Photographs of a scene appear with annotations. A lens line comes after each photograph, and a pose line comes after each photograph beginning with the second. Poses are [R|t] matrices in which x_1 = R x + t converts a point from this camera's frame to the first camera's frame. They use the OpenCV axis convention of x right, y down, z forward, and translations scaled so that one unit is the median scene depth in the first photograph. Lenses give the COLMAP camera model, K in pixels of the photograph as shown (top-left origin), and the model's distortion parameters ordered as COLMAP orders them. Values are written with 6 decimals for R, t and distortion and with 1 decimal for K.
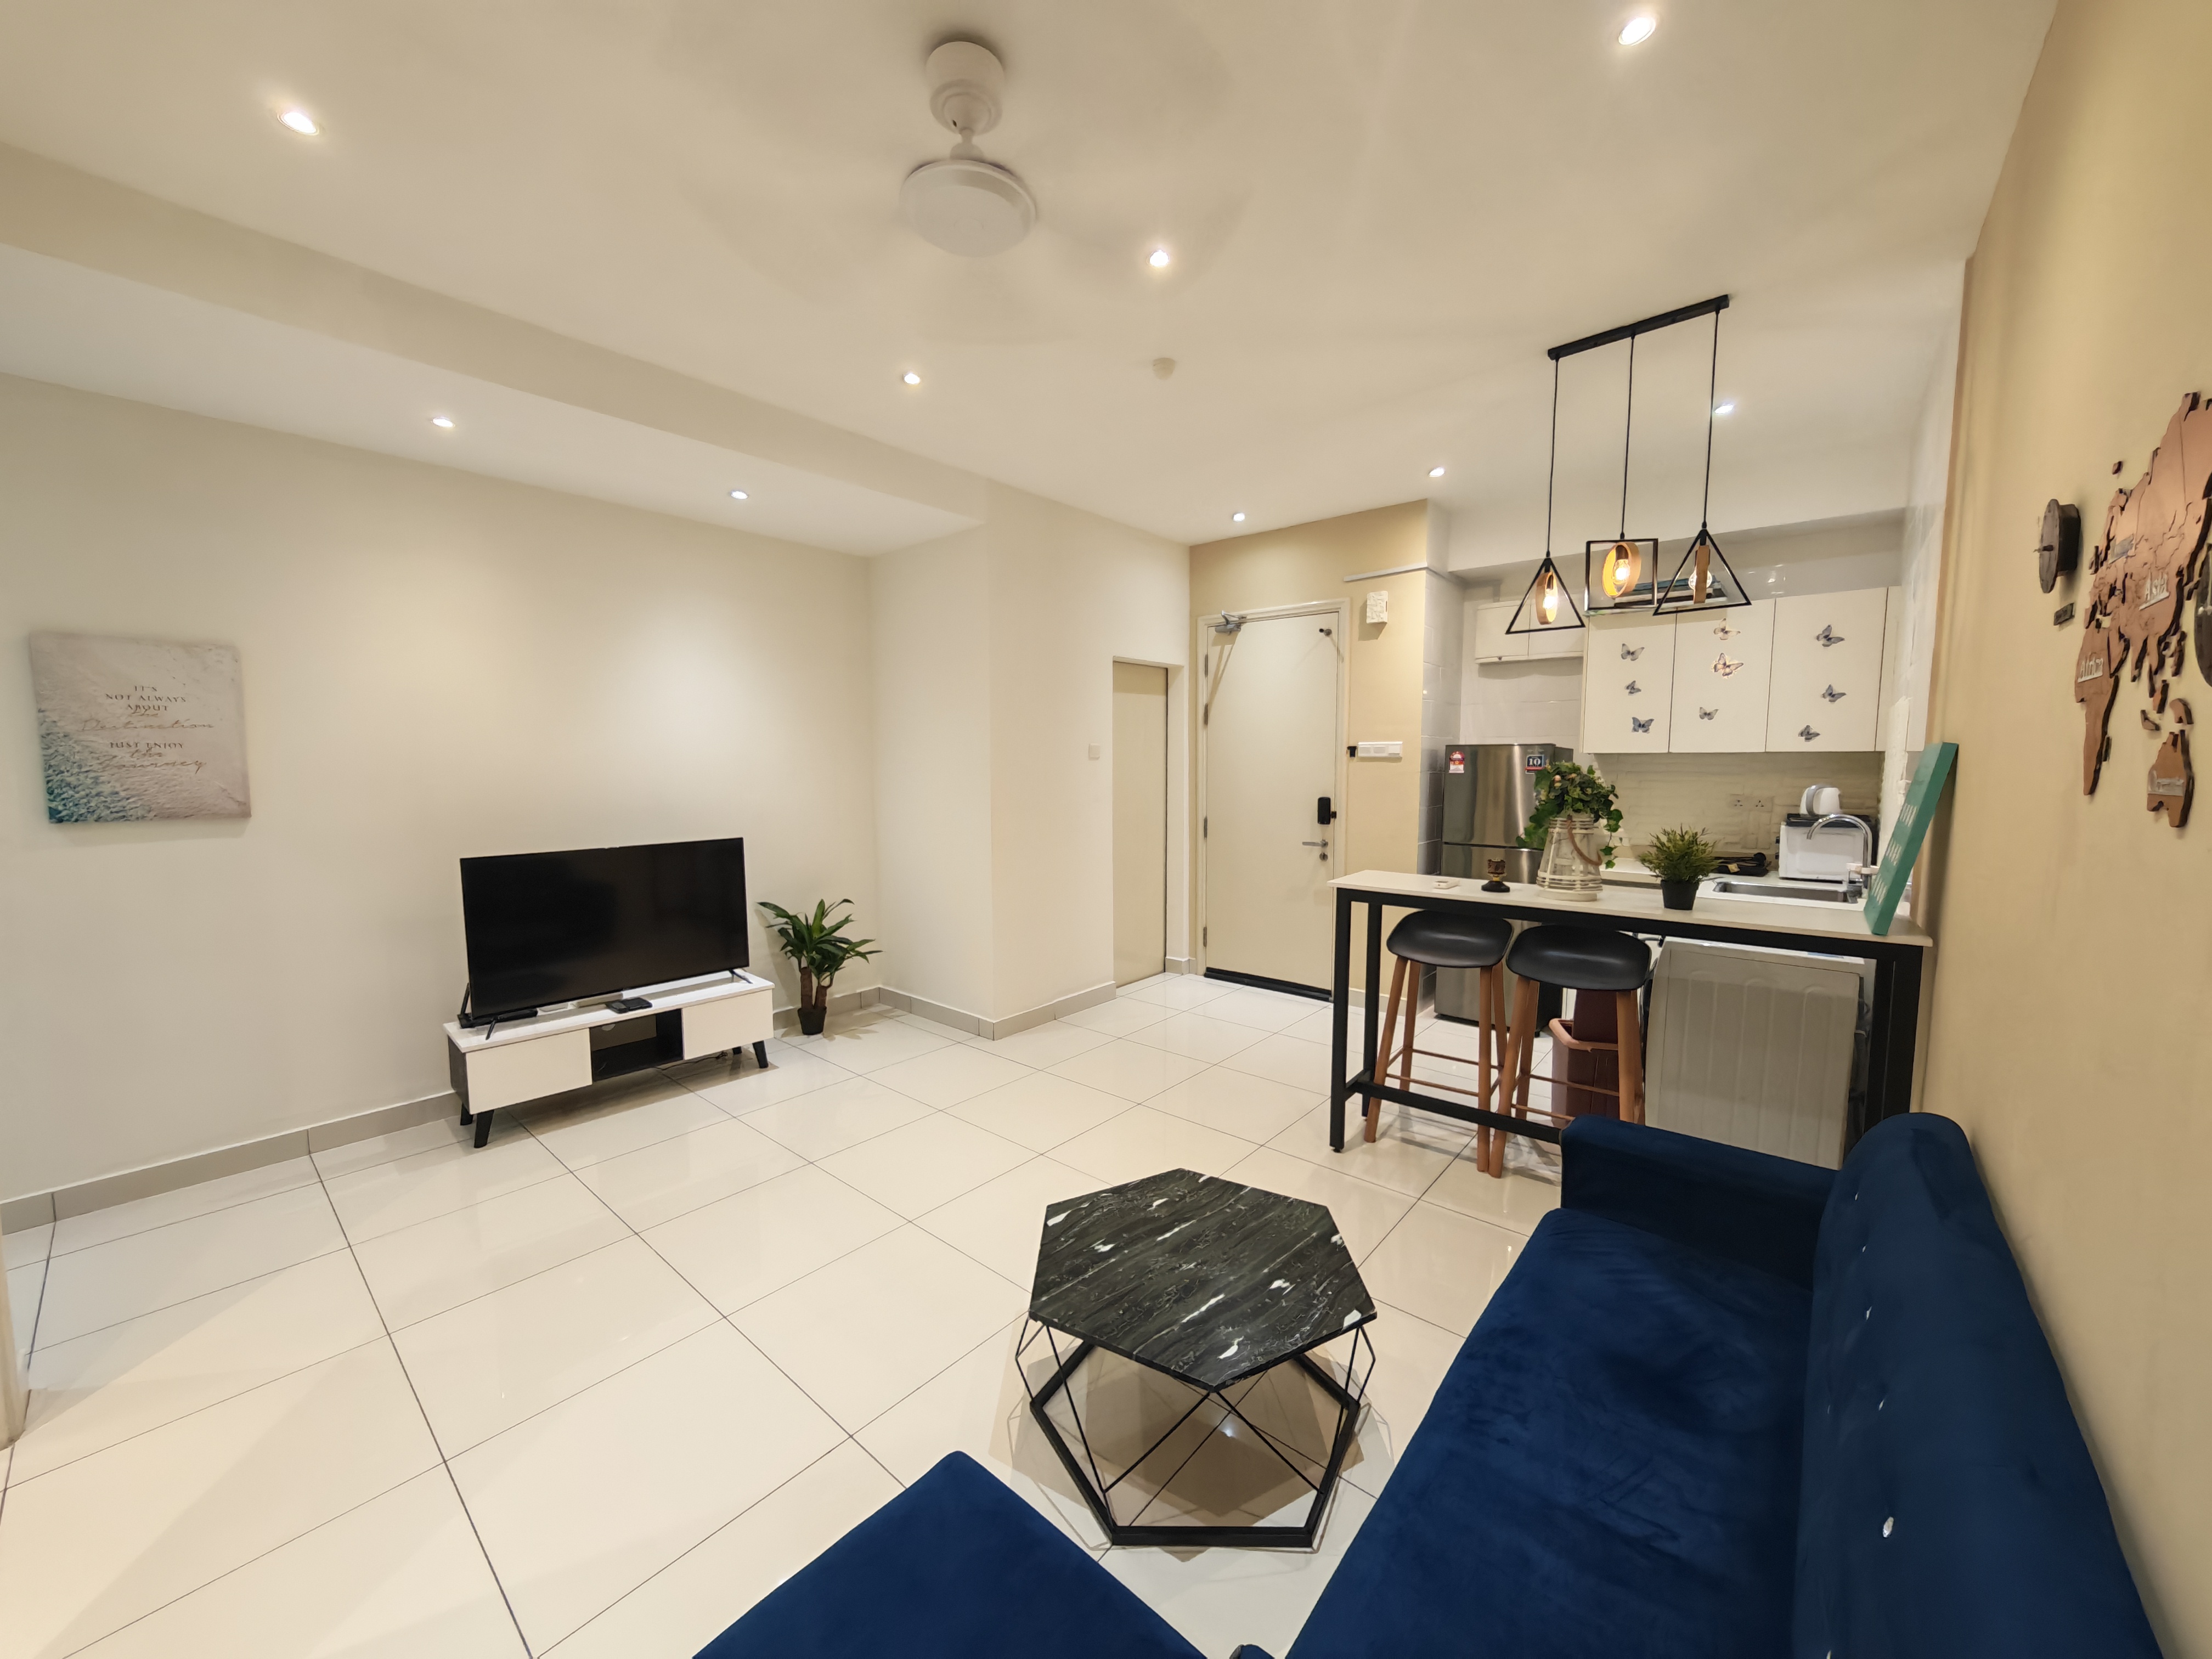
lens RADIAL K [[824.9, 0, 1100.9], [0, 824.9, 832.2], [0, 0, 1]] dist [-0.003734, 0.000456]
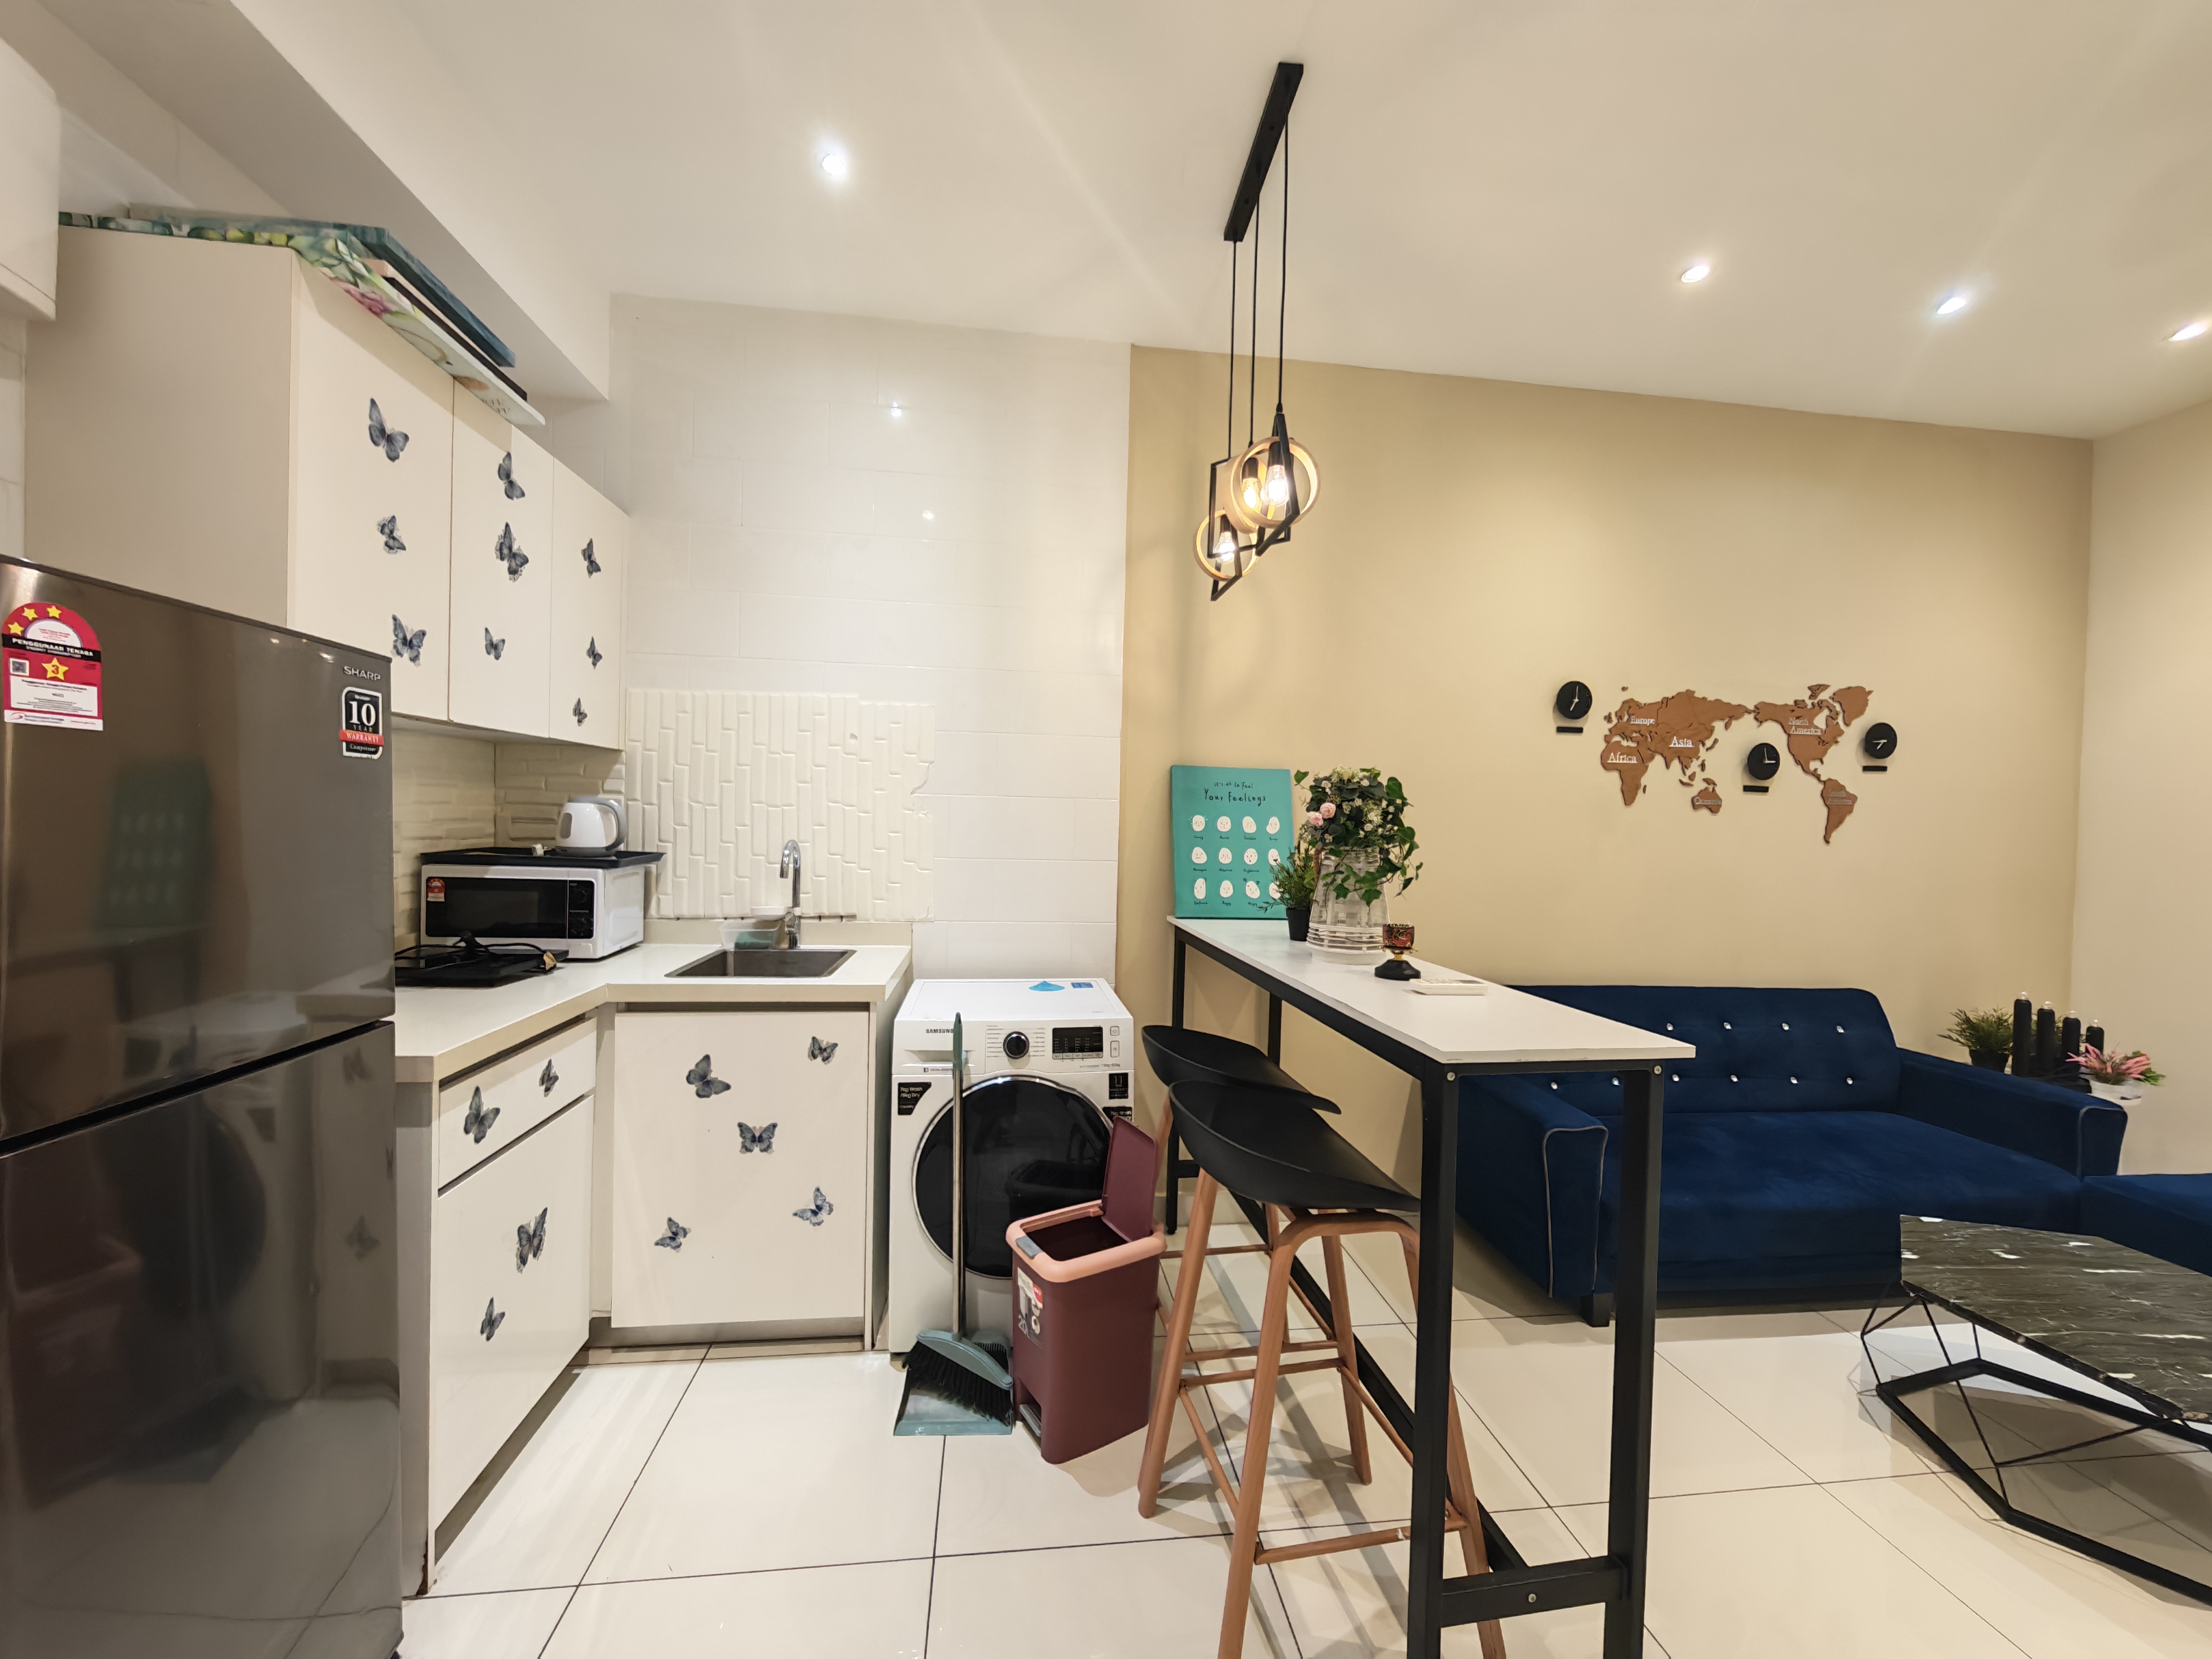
lens RADIAL K [[824.9, 0, 1101.9], [0, 824.9, 832.8], [0, 0, 1]] dist [-0.003734, 0.000456]
pose [[-0.738188, -0.027523, 0.674034, 0.160182], [0.036831, 0.996033, 0.081008, -0.060632], [-0.673589, 0.084624, -0.734245, 1.068671]]
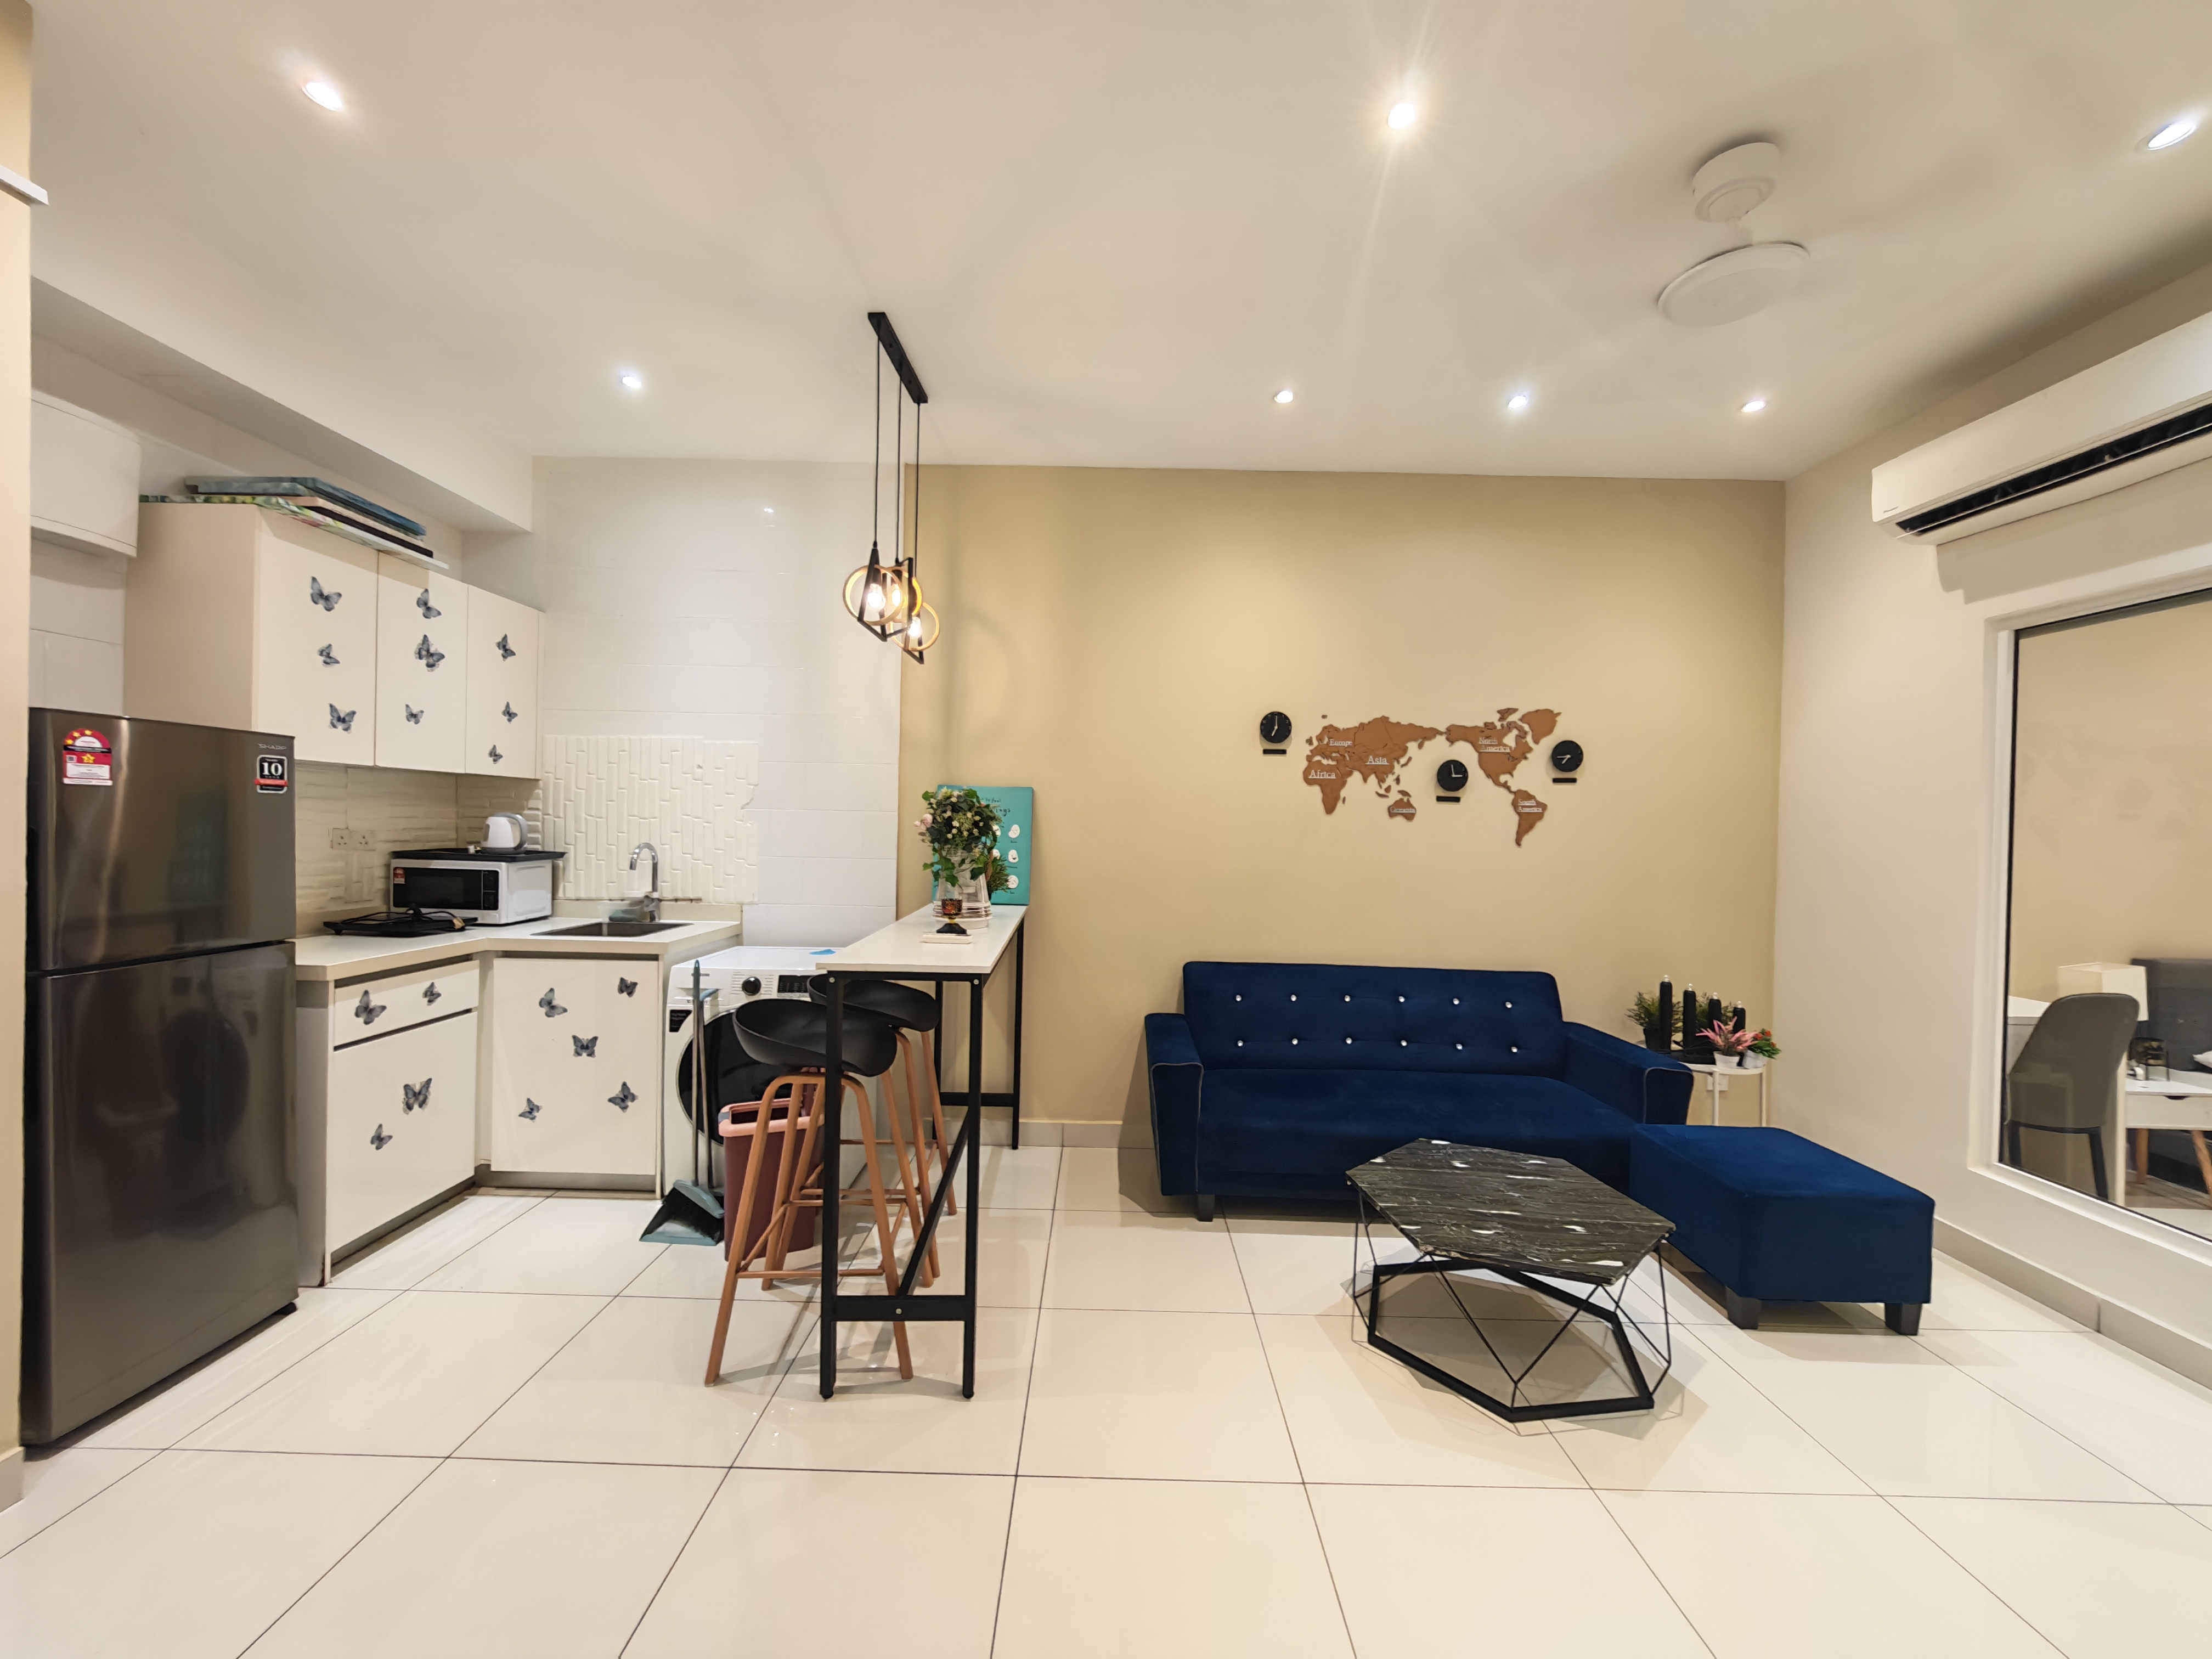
lens RADIAL K [[824.9, 0, 1100.6], [0, 824.9, 833.1], [0, 0, 1]] dist [-0.003734, 0.000456]
pose [[-0.645506, -0.017495, 0.763555, -0.187568], [0.048369, 0.996794, 0.063730, -0.055771], [-0.762222, 0.078071, -0.642591, 0.967102]]
